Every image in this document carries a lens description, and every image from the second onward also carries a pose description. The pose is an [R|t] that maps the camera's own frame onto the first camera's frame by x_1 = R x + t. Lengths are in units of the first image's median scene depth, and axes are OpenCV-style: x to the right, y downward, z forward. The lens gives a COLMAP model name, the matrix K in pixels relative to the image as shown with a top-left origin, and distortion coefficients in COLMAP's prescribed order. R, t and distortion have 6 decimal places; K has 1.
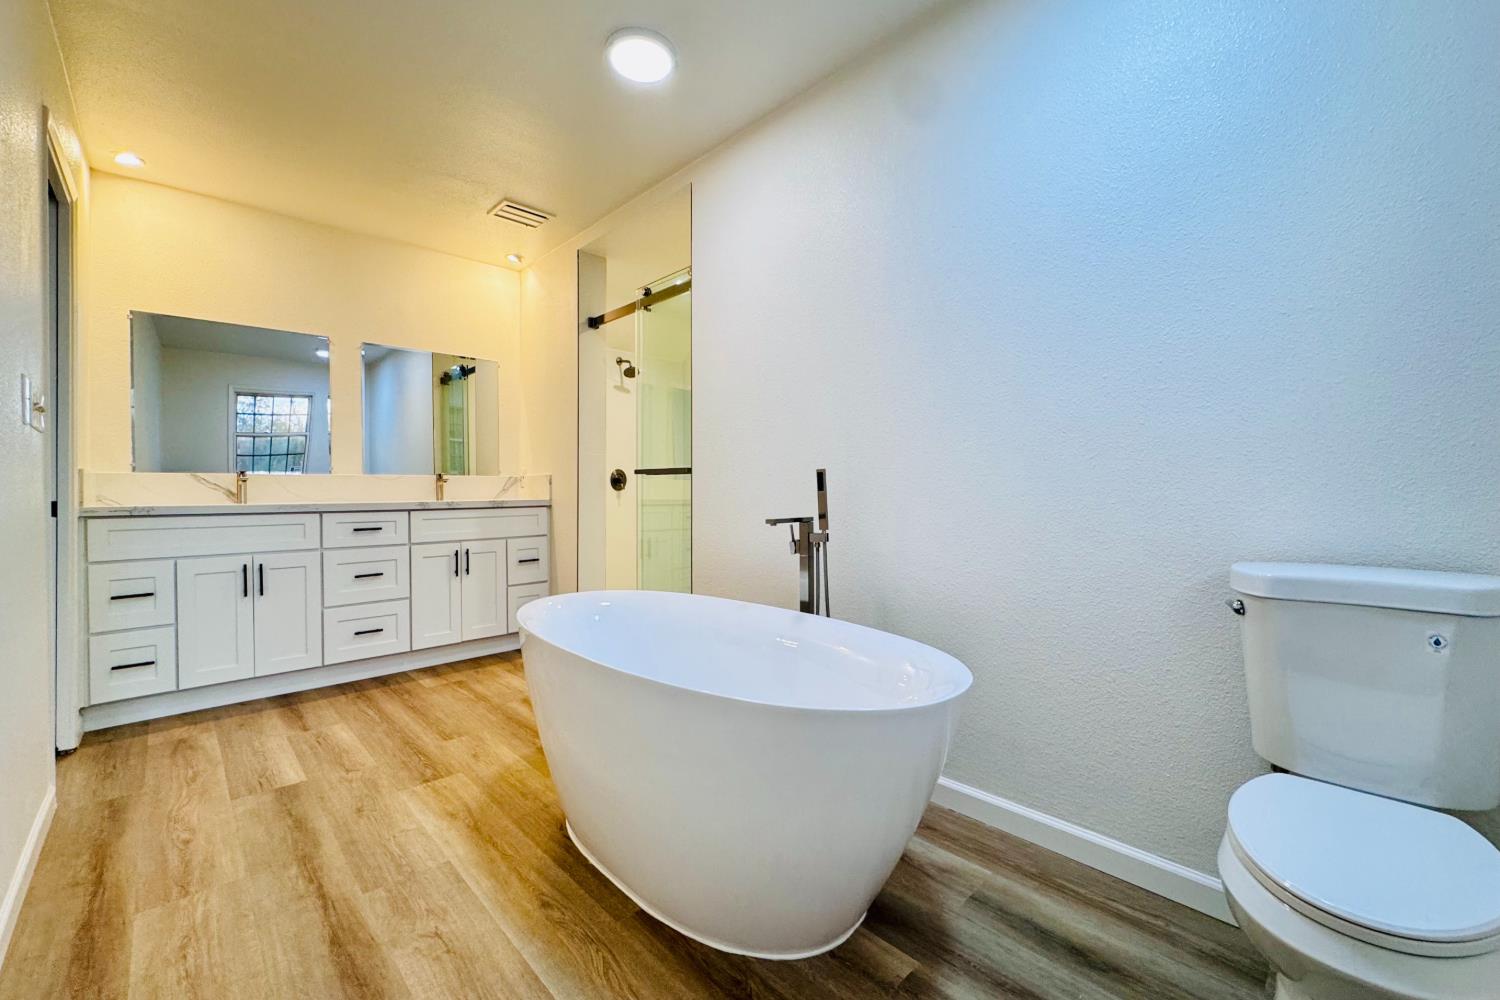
lens RADIAL K [[598.1, 0, 750.0], [0, 598.1, 500.0], [0, 0, 1]] dist [0.001829, 0.000103]
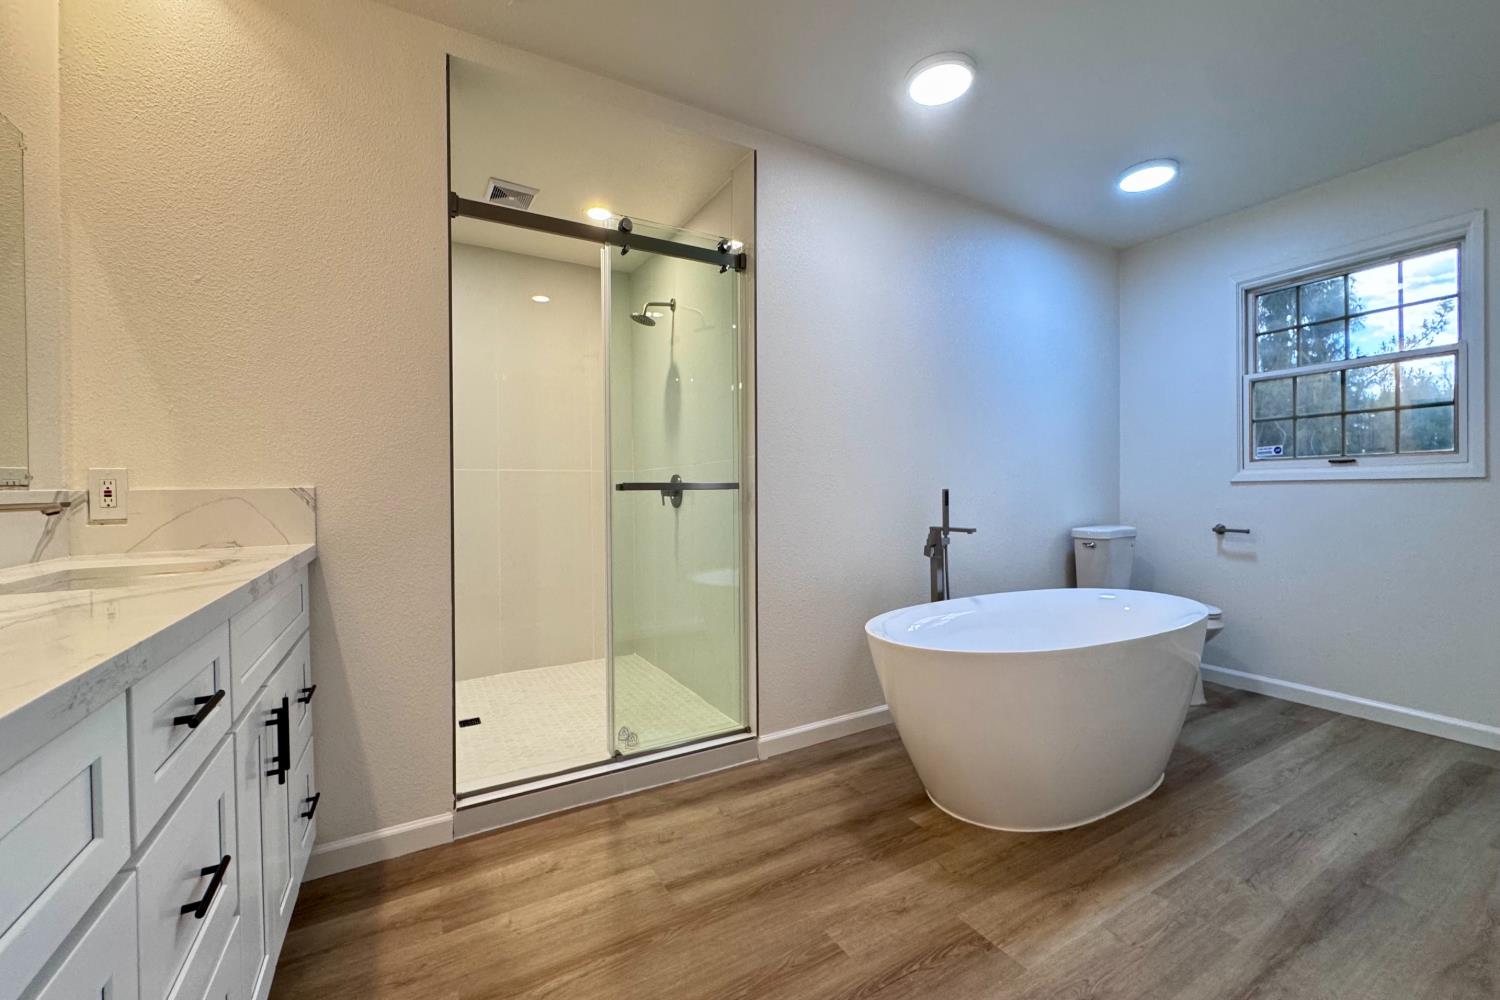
lens RADIAL K [[595.8, 0, 750.0], [0, 595.8, 500.0], [0, 0, 1]] dist [-0.003004, -0.000244]
pose [[0.250062, -0.013238, 0.968139, -1.250414], [0.031123, 0.999500, 0.005628, -0.047902], [-0.967729, 0.028724, 0.250349, 1.076348]]
